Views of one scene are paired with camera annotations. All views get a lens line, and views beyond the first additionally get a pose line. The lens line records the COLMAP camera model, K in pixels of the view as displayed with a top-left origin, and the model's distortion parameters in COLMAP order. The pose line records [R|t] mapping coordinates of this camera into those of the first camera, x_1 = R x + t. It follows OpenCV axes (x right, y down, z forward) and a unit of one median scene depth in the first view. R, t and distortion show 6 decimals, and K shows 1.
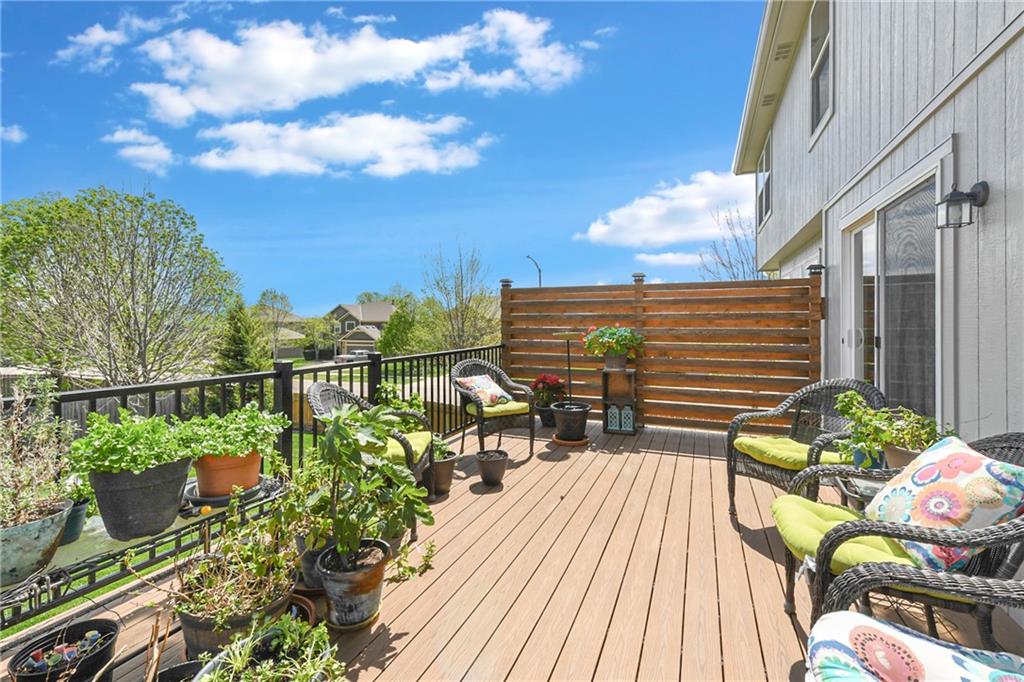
lens RADIAL K [[454.6, 0, 509.0], [0, 454.6, 326.3], [0, 0, 1]] dist [-0.000320, -0.000067]
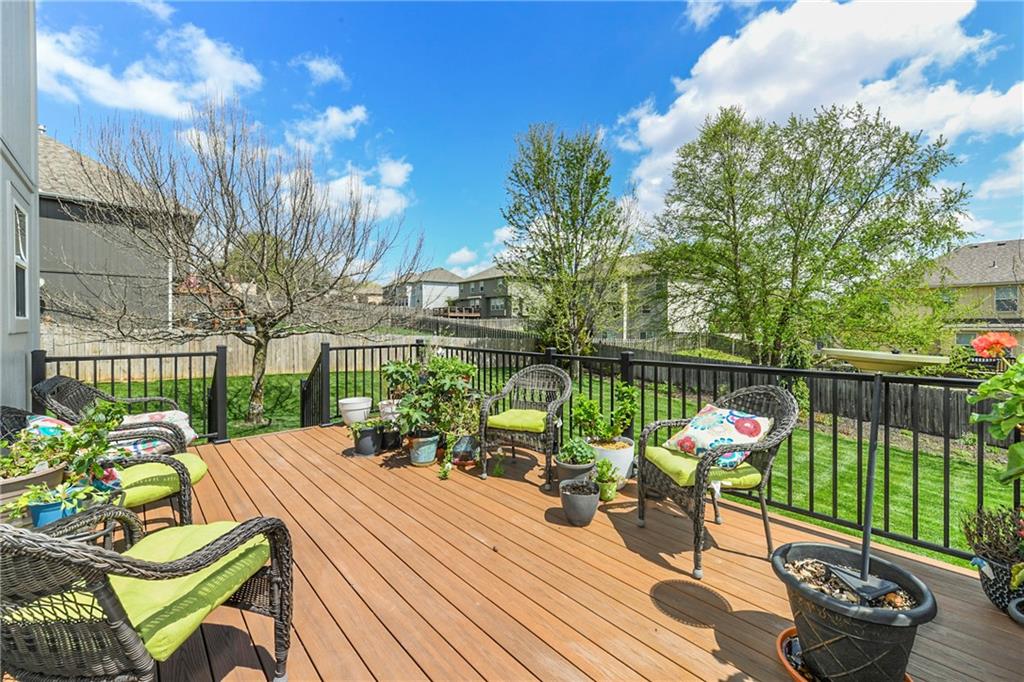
lens RADIAL K [[417.6, 0, 515.7], [0, 417.6, 331.0], [0, 0, 1]] dist [0.001046, 0.000066]
pose [[-0.427441, 0.006203, -0.904022, 0.825853], [0.001876, 0.999980, 0.005974, 0.003093], [0.904041, 0.000857, -0.427444, 1.487602]]
